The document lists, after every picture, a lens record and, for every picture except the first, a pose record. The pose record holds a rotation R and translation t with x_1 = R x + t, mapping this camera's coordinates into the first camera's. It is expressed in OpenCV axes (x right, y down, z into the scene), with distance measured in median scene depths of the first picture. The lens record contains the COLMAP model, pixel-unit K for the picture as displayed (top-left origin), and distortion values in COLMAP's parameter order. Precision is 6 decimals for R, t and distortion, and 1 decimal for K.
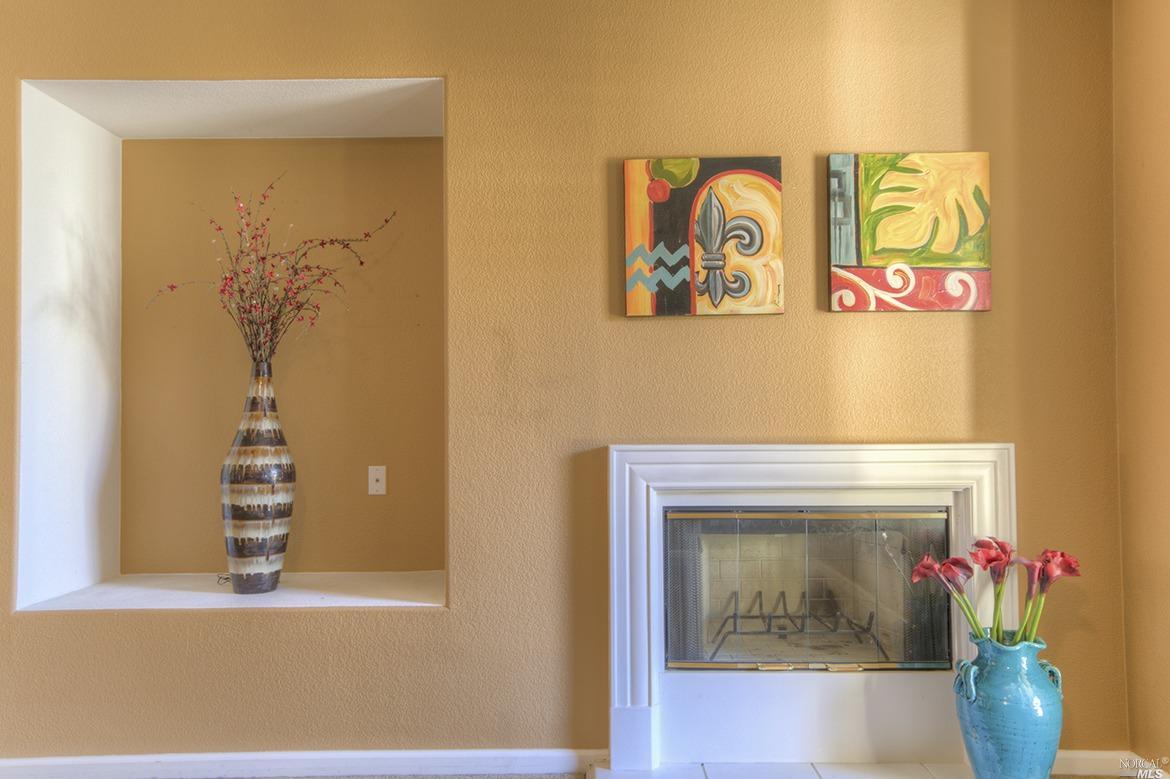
lens RADIAL K [[908.3, 0, 584.4], [0, 908.3, 381.7], [0, 0, 1]] dist [0.014912, 0.019370]
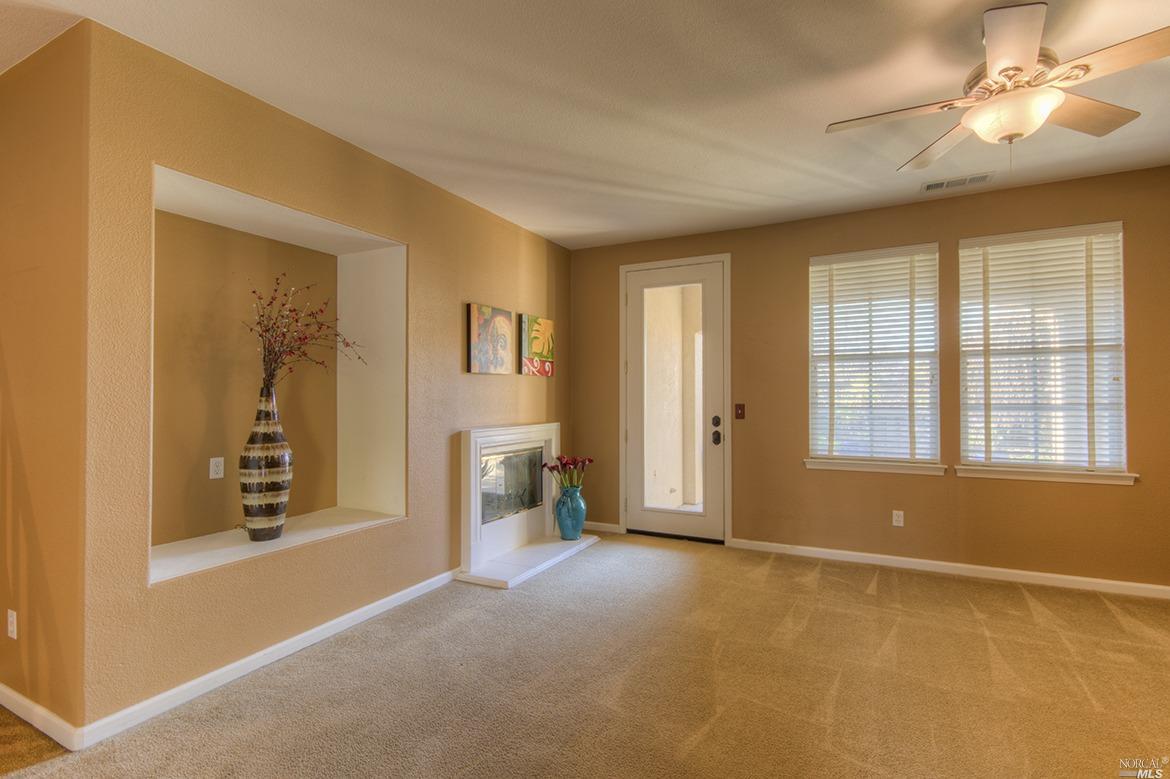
lens RADIAL K [[553.5, 0, 586.4], [0, 553.5, 389.2], [0, 0, 1]] dist [0.005167, -0.001093]
pose [[0.444780, 0.018036, 0.895458, -1.057638], [-0.025028, 0.999657, -0.007703, -0.027519], [-0.895290, -0.018985, 0.445079, 0.130290]]
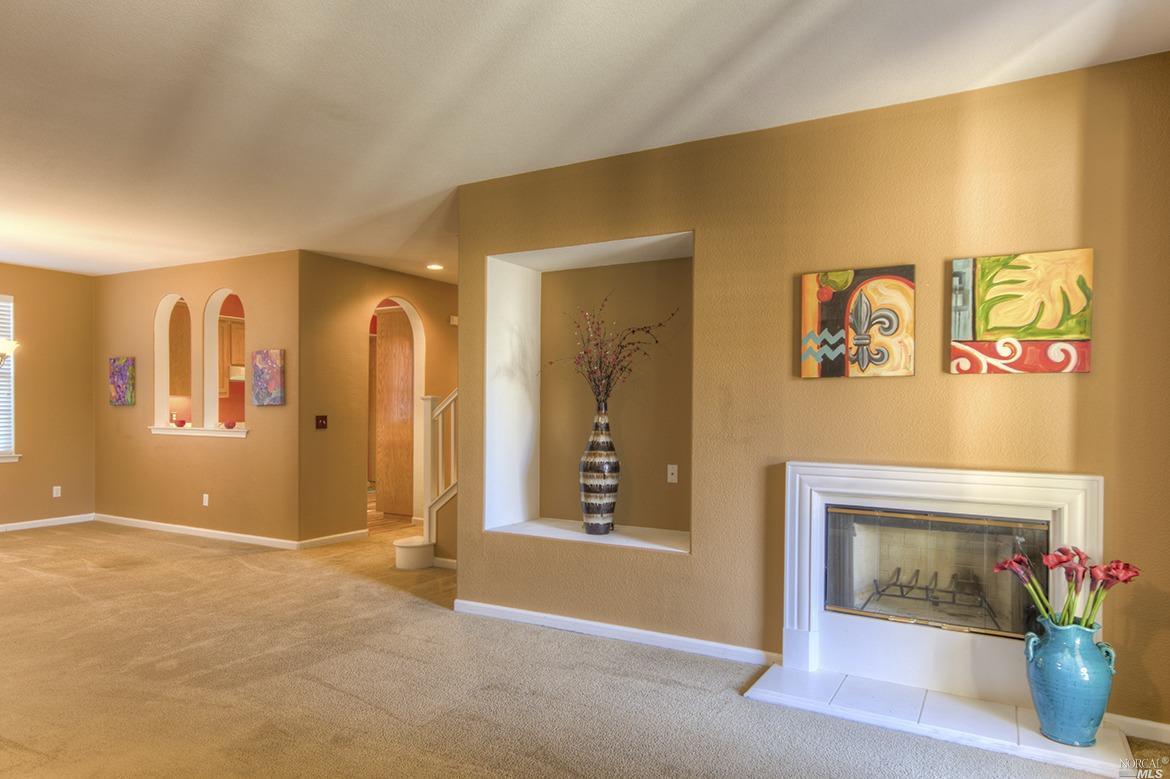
lens RADIAL K [[723.3, 0, 591.4], [0, 723.3, 415.5], [0, 0, 1]] dist [0.017716, 0.010664]
pose [[0.878349, 0.019898, -0.477606, 0.319481], [-0.001032, 0.999210, 0.039731, -0.057195], [0.478019, -0.034405, 0.877676, -0.240287]]
